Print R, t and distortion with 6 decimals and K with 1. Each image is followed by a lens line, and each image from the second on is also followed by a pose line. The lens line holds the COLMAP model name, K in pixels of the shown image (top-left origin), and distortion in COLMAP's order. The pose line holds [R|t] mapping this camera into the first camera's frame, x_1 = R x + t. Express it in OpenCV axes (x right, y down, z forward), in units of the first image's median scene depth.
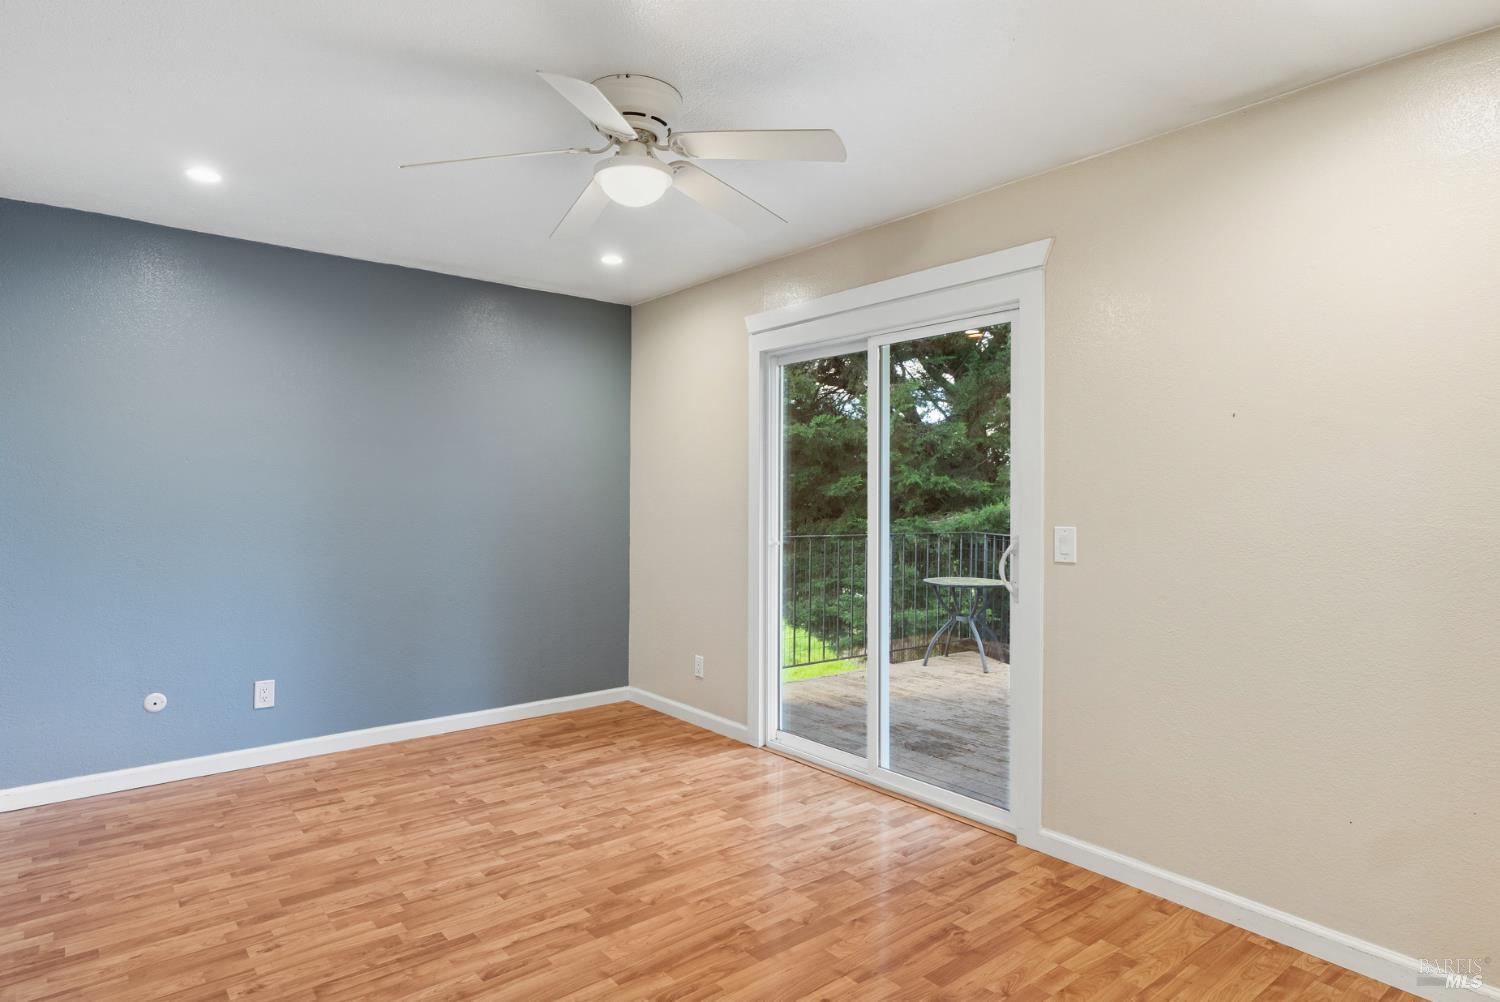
lens RADIAL K [[853.5, 0, 747.9], [0, 853.5, 507.5], [0, 0, 1]] dist [0.013154, -0.007024]
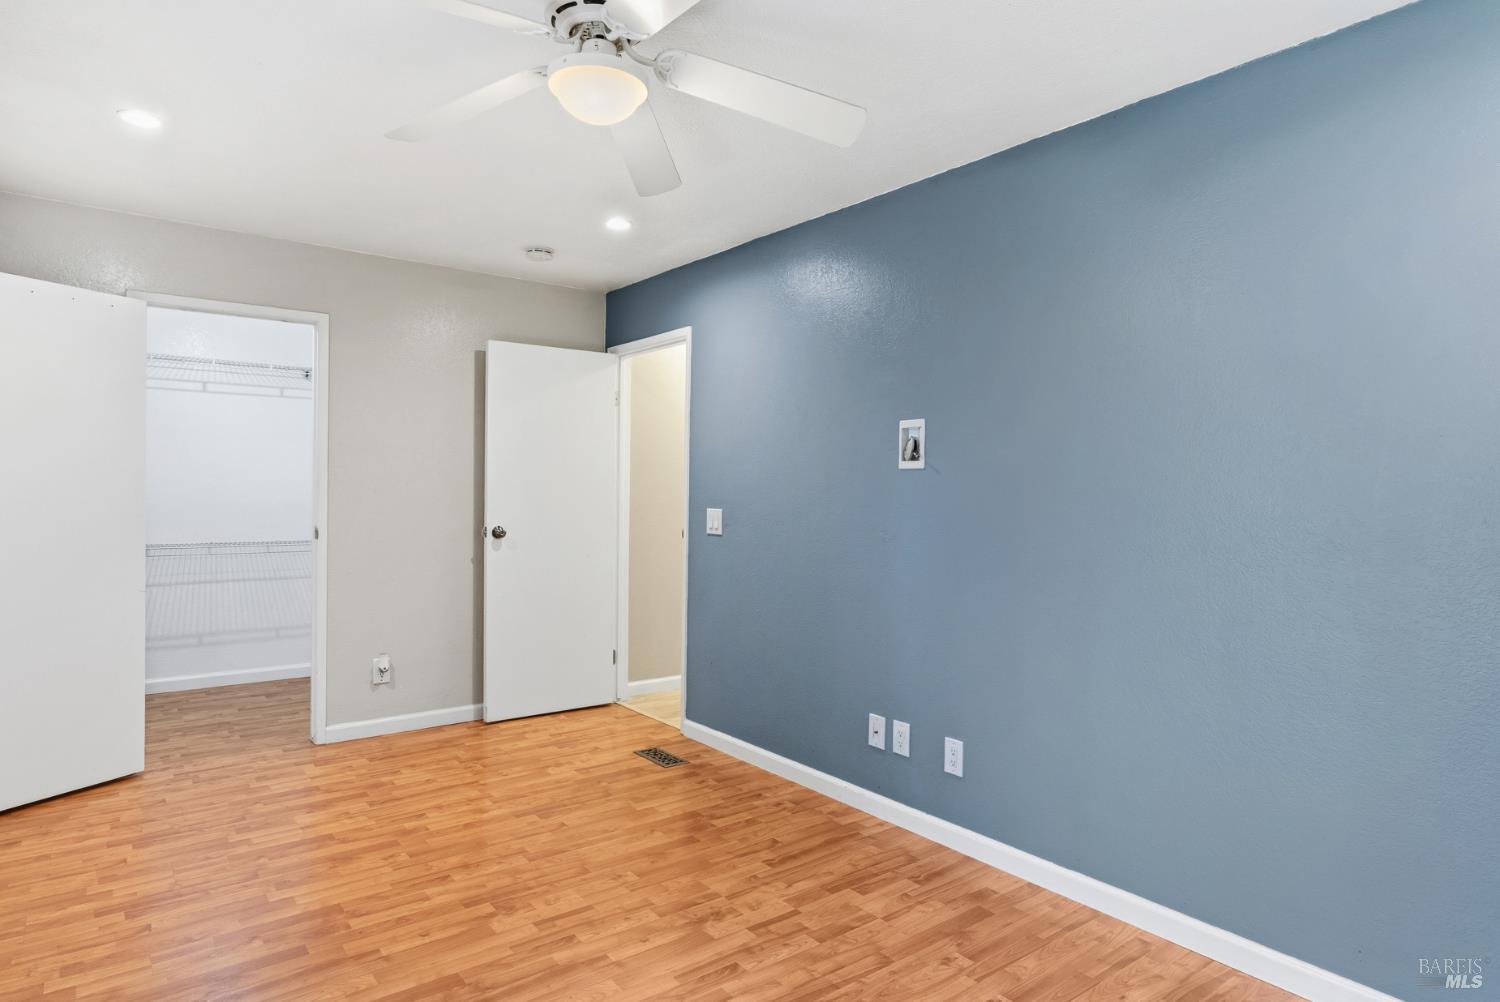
lens RADIAL K [[853.5, 0, 741.7], [0, 853.5, 500.3], [0, 0, 1]] dist [0.013154, -0.007024]
pose [[-0.999158, -0.020903, 0.035315, -0.226847], [-0.019991, 0.999462, 0.025986, -0.021189], [-0.035840, 0.025259, -0.999038, 1.343927]]
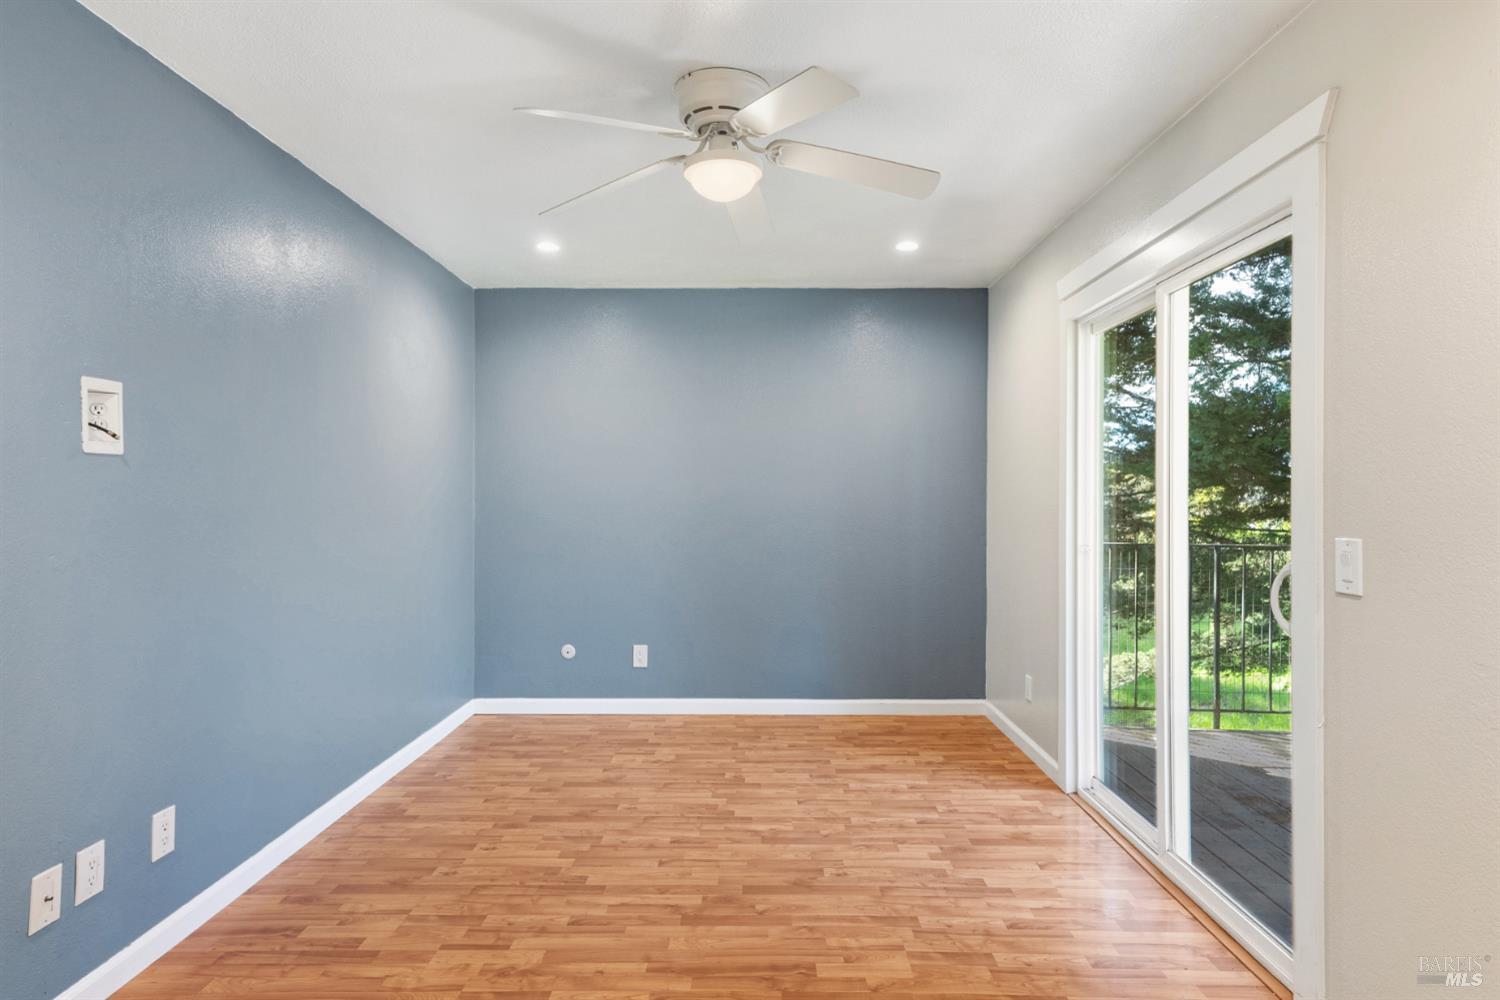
lens RADIAL K [[853.5, 0, 747.4], [0, 853.5, 503.1], [0, 0, 1]] dist [0.013154, -0.007024]
pose [[0.760230, 0.003762, -0.649643, 0.397711], [-0.005747, 0.999983, -0.000935, -0.000736], [0.649628, 0.004444, 0.760239, 0.198240]]
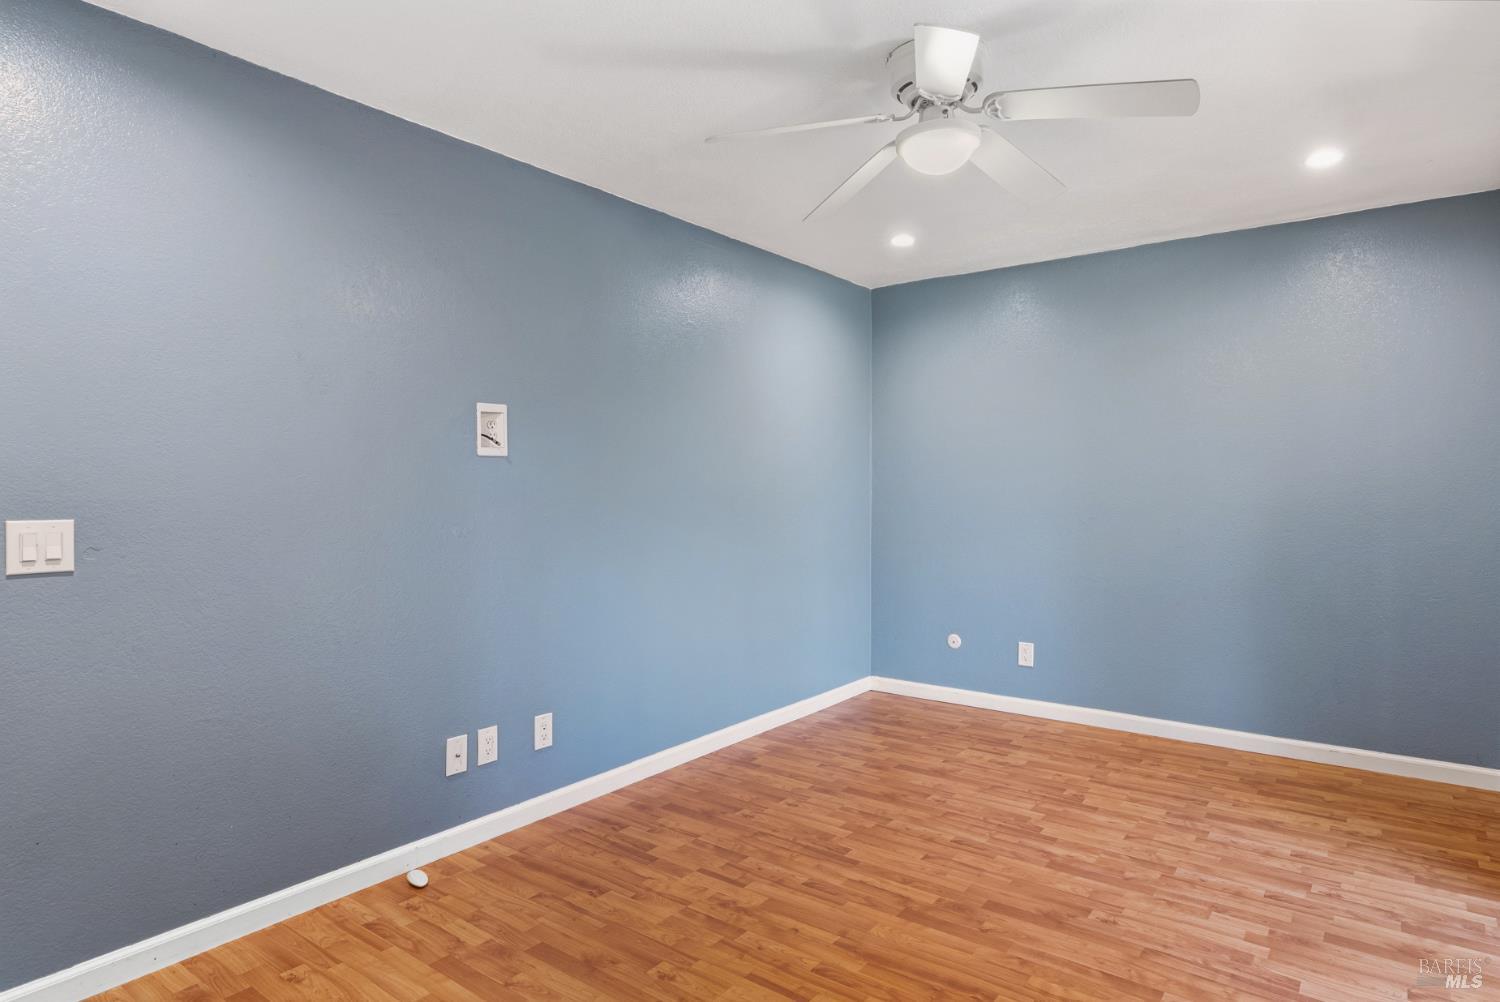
lens RADIAL K [[853.5, 0, 742.6], [0, 853.5, 499.0], [0, 0, 1]] dist [0.013154, -0.007024]
pose [[0.211142, 0.007429, -0.977427, 0.562469], [-0.006267, 0.999961, 0.006247, 0.003234], [0.977435, 0.004806, 0.211180, 0.440606]]
